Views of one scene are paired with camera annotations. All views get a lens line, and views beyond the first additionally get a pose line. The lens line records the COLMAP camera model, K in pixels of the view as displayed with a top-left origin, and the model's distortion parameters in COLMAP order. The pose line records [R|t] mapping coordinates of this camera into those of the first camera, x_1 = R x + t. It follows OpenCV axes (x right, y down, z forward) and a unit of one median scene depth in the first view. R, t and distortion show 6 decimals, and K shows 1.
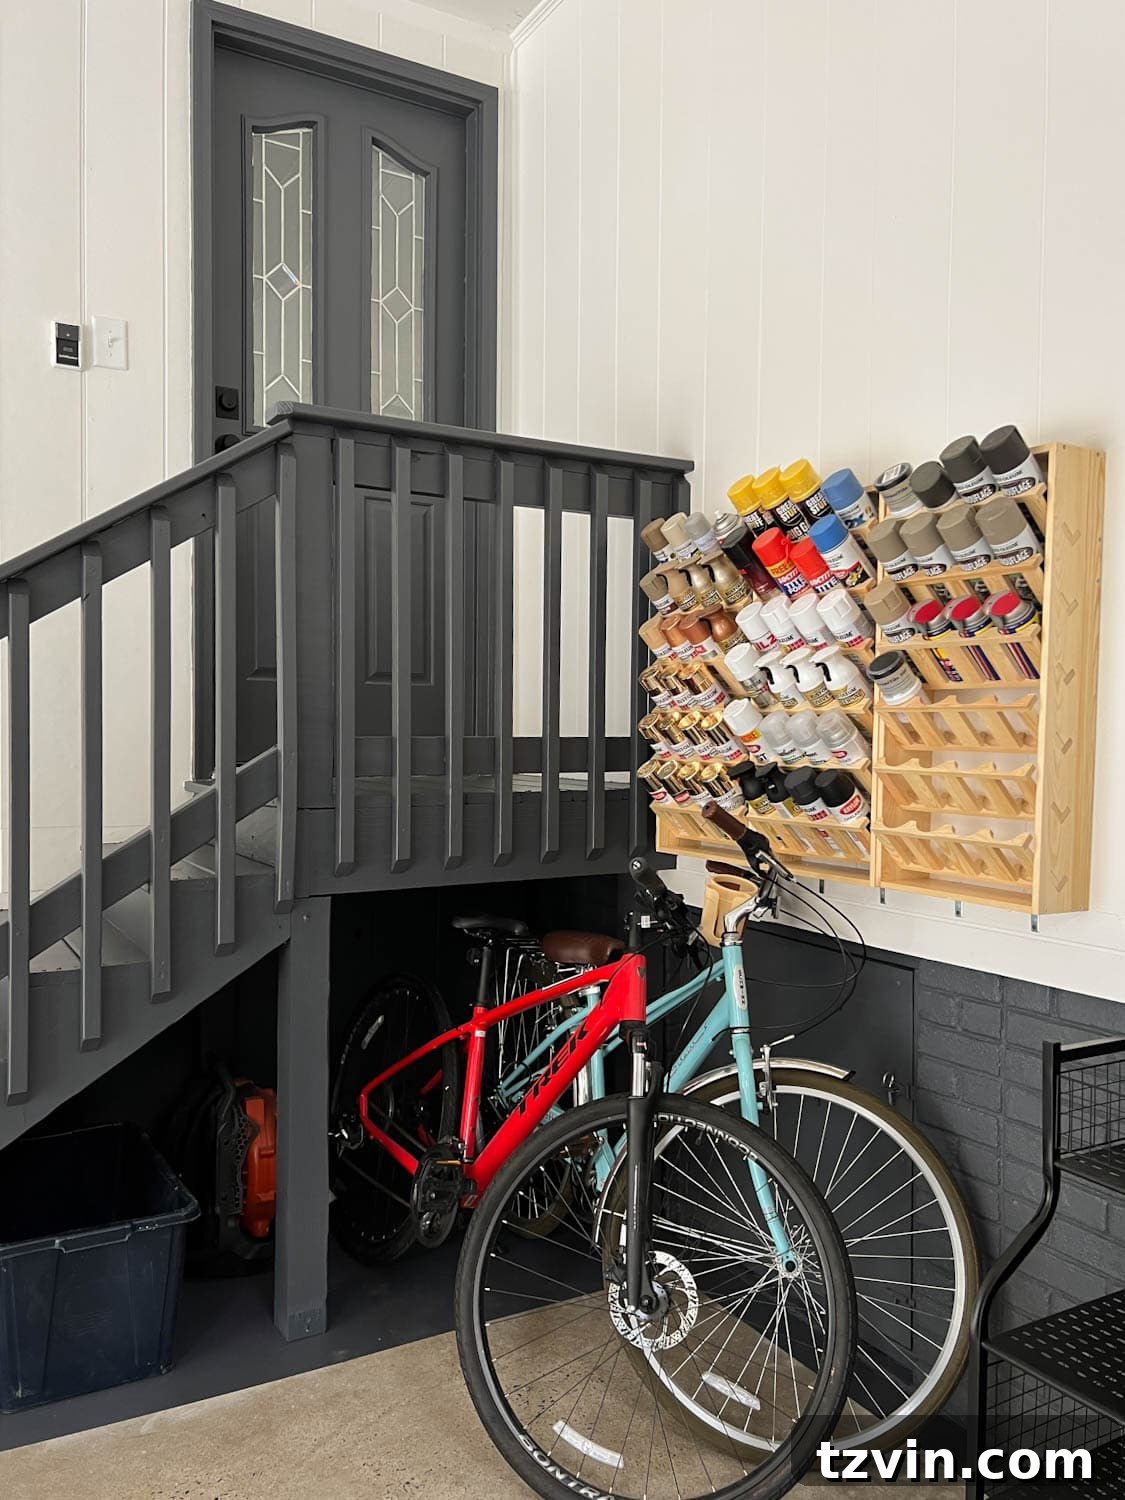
lens RADIAL K [[1162.5, 0, 567.6], [0, 1162.5, 758.0], [0, 0, 1]] dist [0.068019, -0.097788]
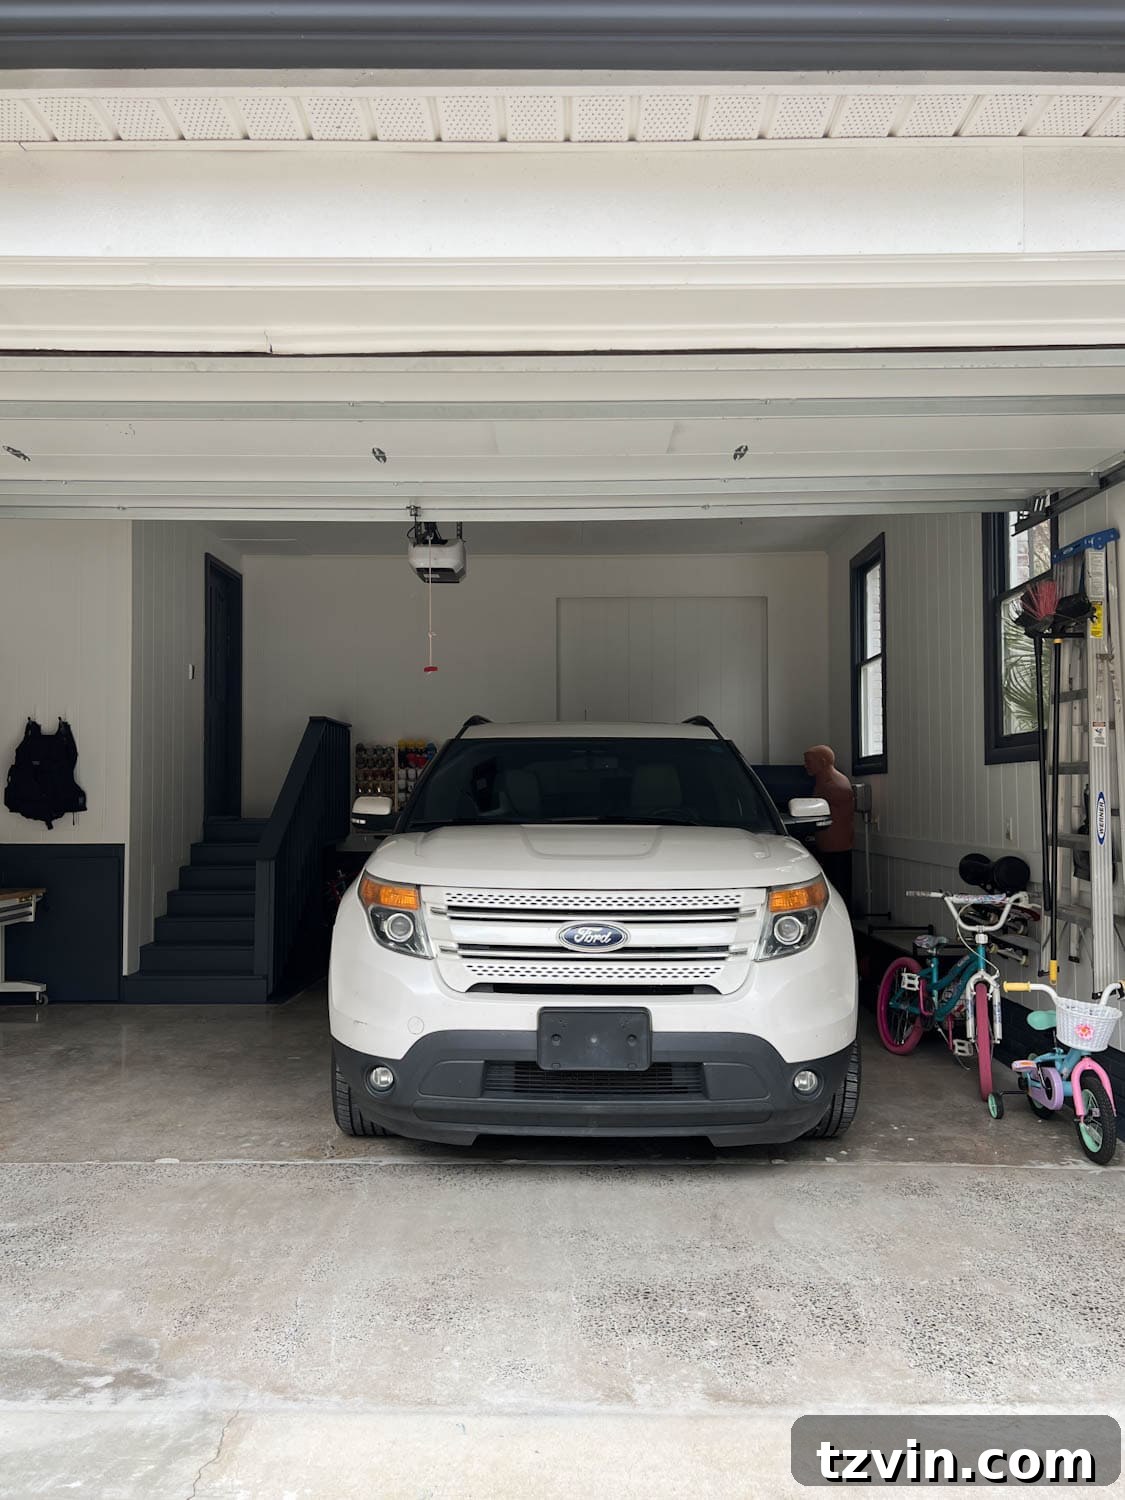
lens RADIAL K [[1115.7, 0, 551.5], [0, 1115.7, 762.7], [0, 0, 1]] dist [0.087449, -0.069383]
pose [[0.509646, 0.023945, 0.860051, -3.402705], [0.023769, 0.998839, -0.041894, 0.024450], [-0.860056, 0.041793, 0.508485, -1.676307]]
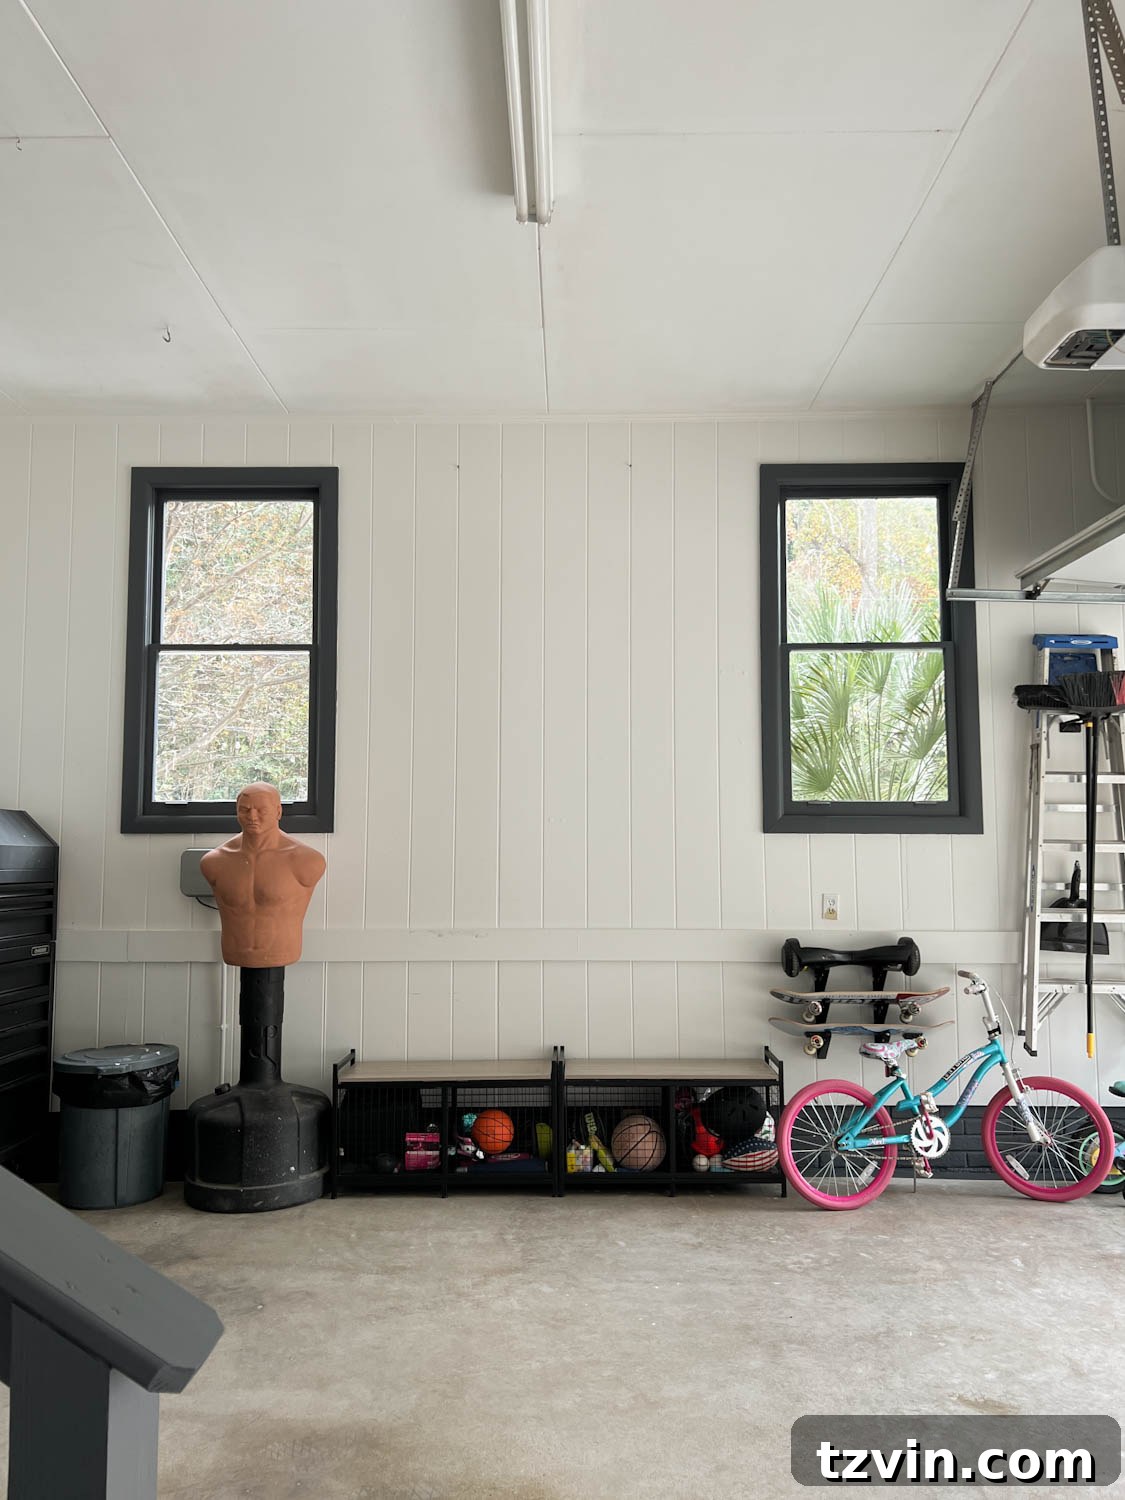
lens RADIAL K [[1158.5, 0, 558.8], [0, 1158.5, 741.5], [0, 0, 1]] dist [0.074105, -0.079933]
pose [[-0.860222, 0.047908, 0.507664, -1.319971], [0.010127, 0.996985, -0.076926, -0.067531], [-0.509819, -0.061032, -0.858114, 1.192474]]
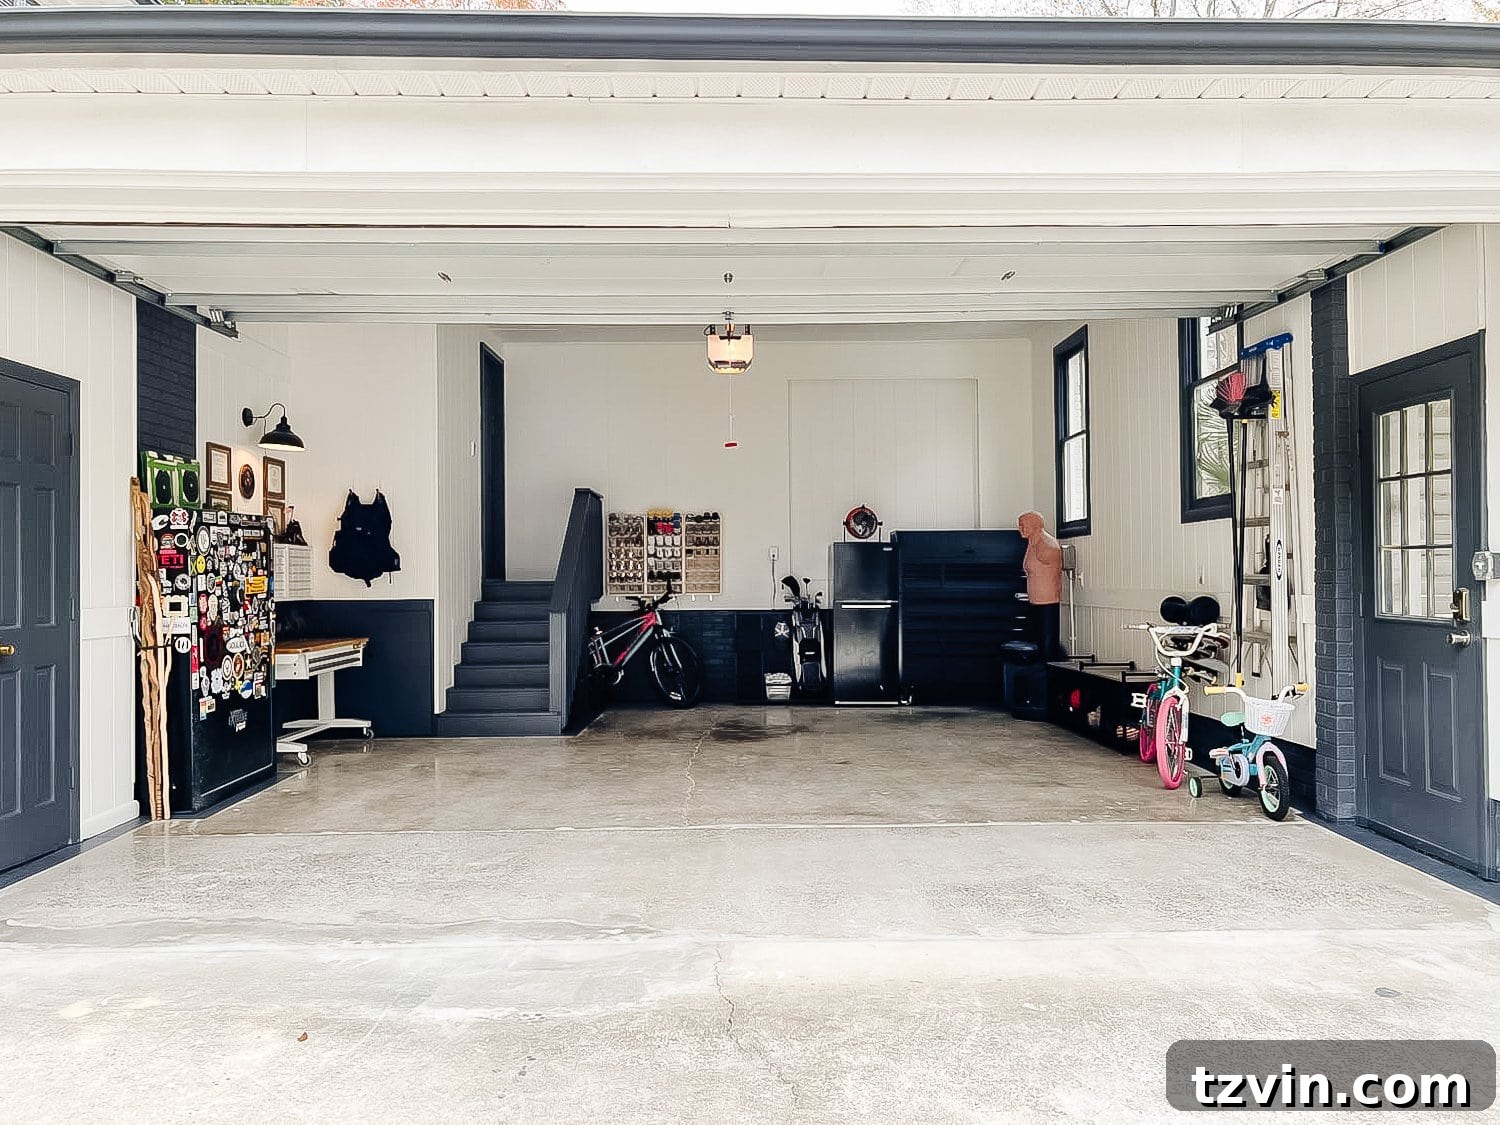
lens RADIAL K [[1136.4, 0, 750.0], [0, 1136.4, 562.5], [0, 0, 1]] dist [0.056464, -0.079993]
pose [[0.480163, 0.004099, 0.877170, -4.077160], [0.031541, 0.999262, -0.021936, 0.090351], [-0.876612, 0.038200, 0.479679, -1.683141]]
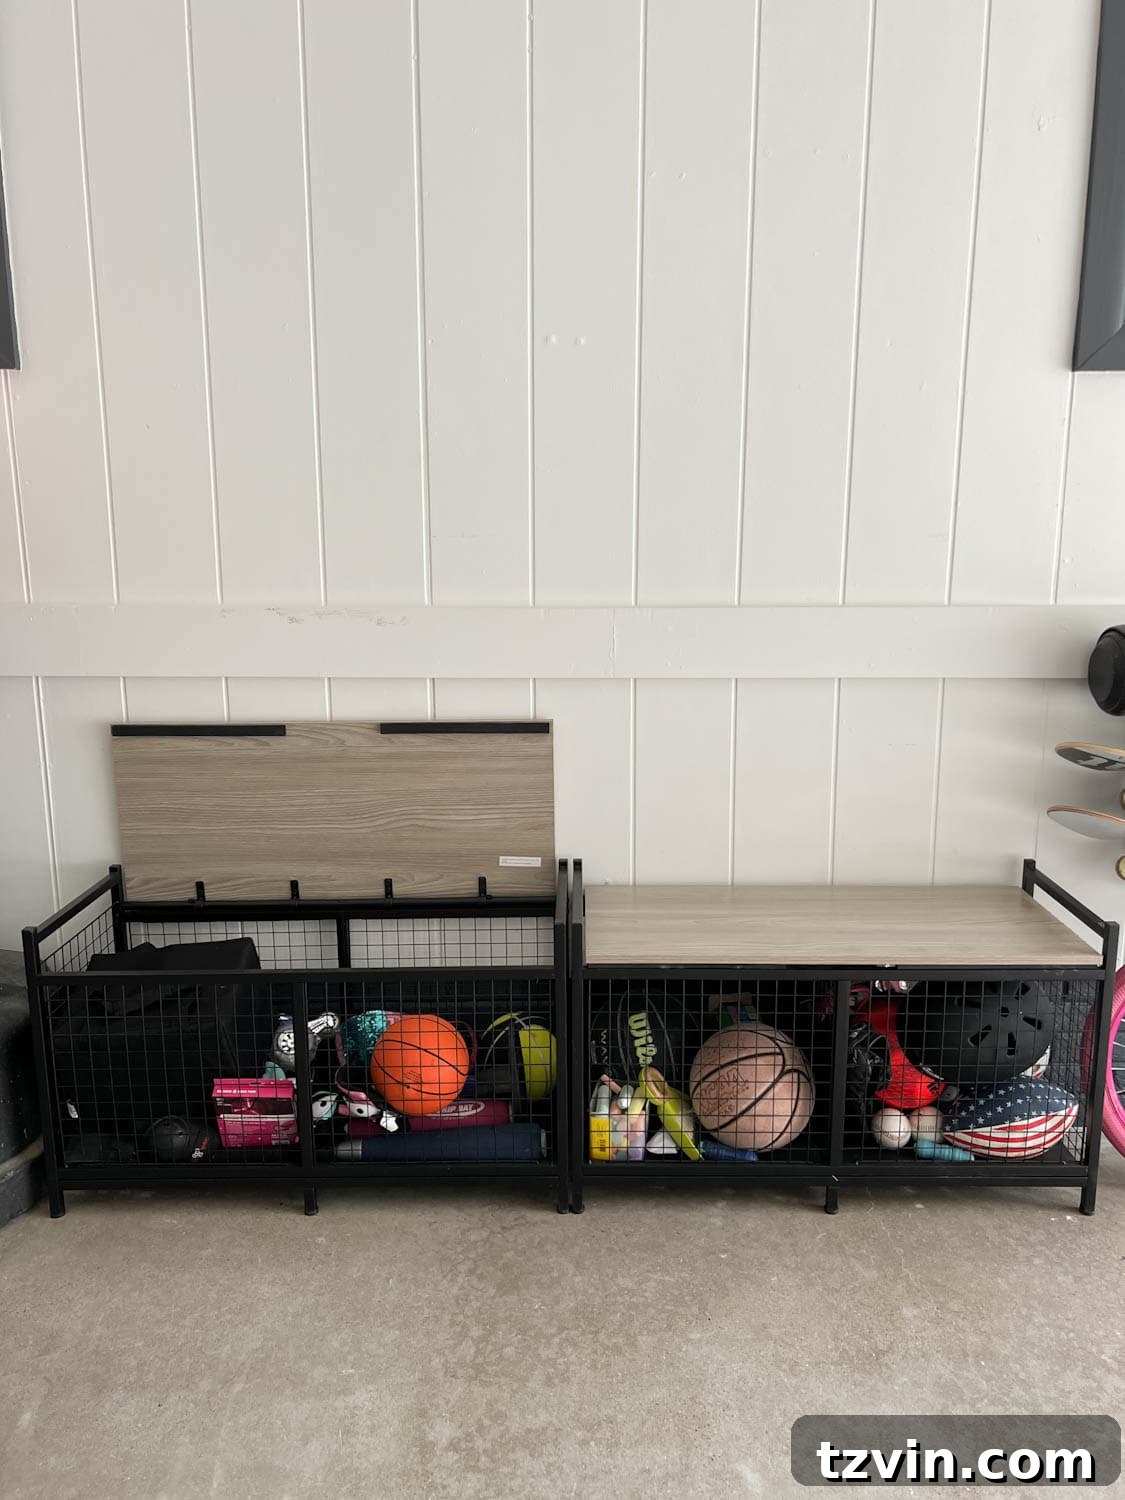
lens RADIAL K [[1136.4, 0, 565.4], [0, 1136.4, 744.3], [0, 0, 1]] dist [0.056464, -0.079993]
pose [[-0.863170, -0.098734, 0.495167, -0.564628], [0.010089, 0.977126, 0.212421, 0.044275], [-0.504813, 0.188351, -0.842430, -0.060106]]
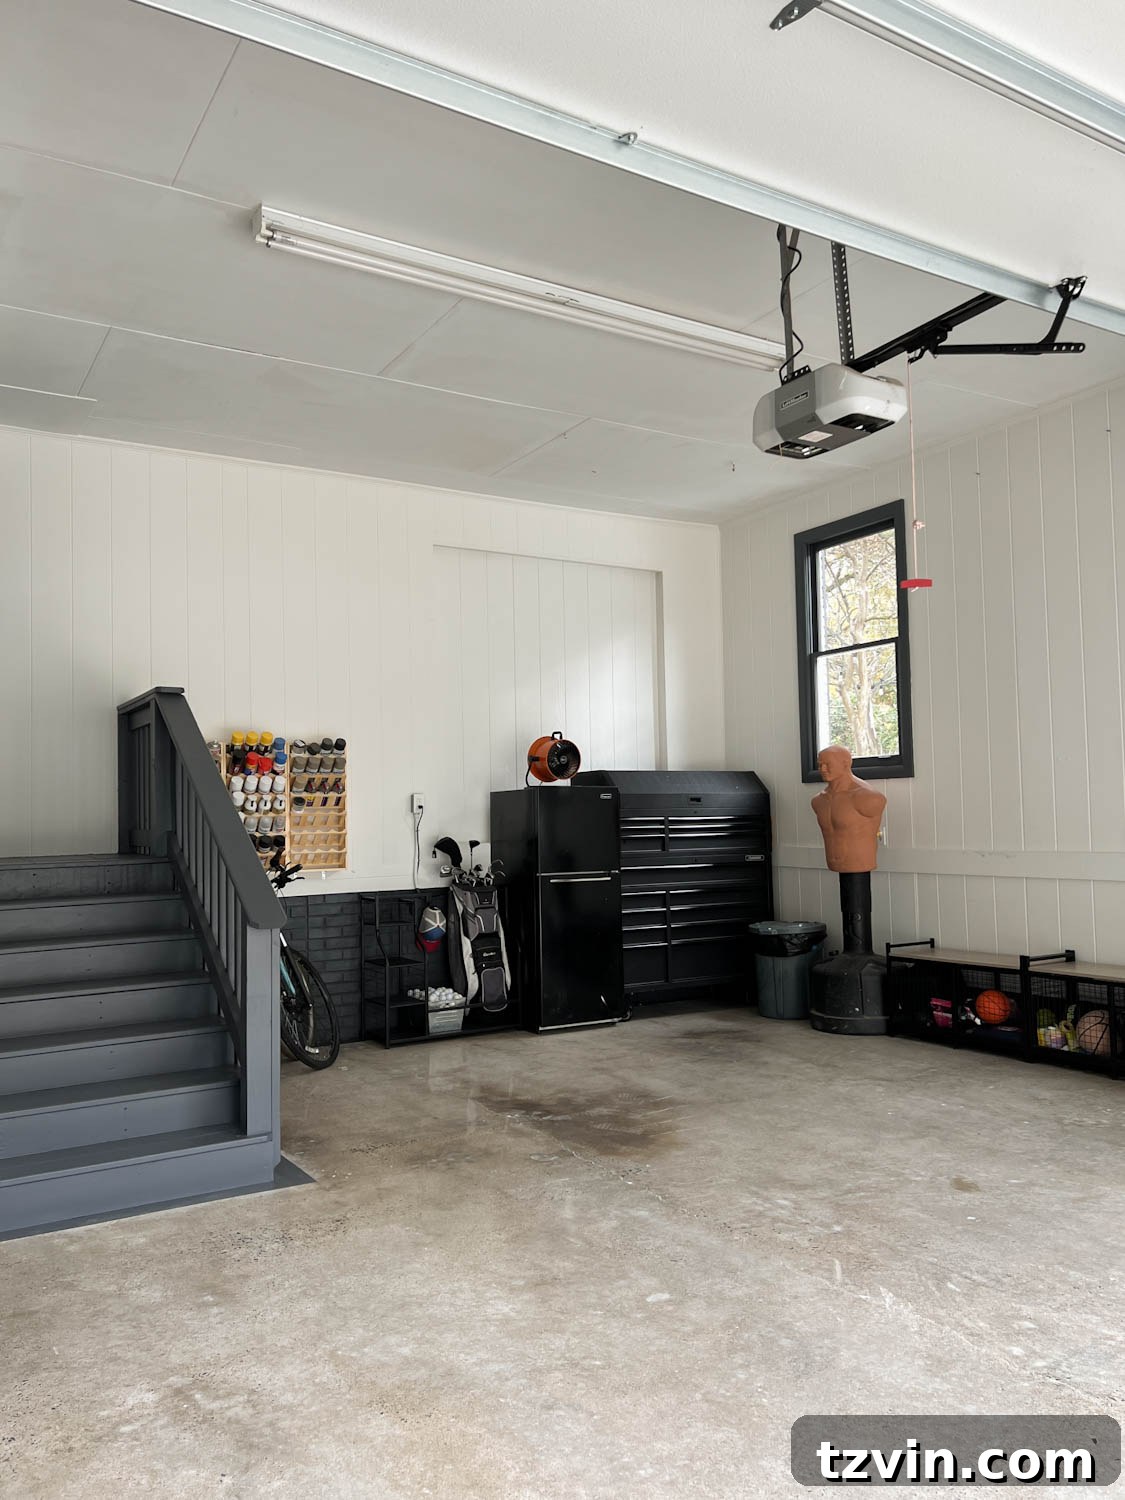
lens RADIAL K [[1136.4, 0, 565.4], [0, 1136.4, 744.3], [0, 0, 1]] dist [0.056464, -0.079993]
pose [[-0.019895, 0.060349, 0.997979, -2.897813], [0.047841, 0.997091, -0.059342, -0.015158], [-0.998657, 0.046564, -0.022724, 0.334058]]
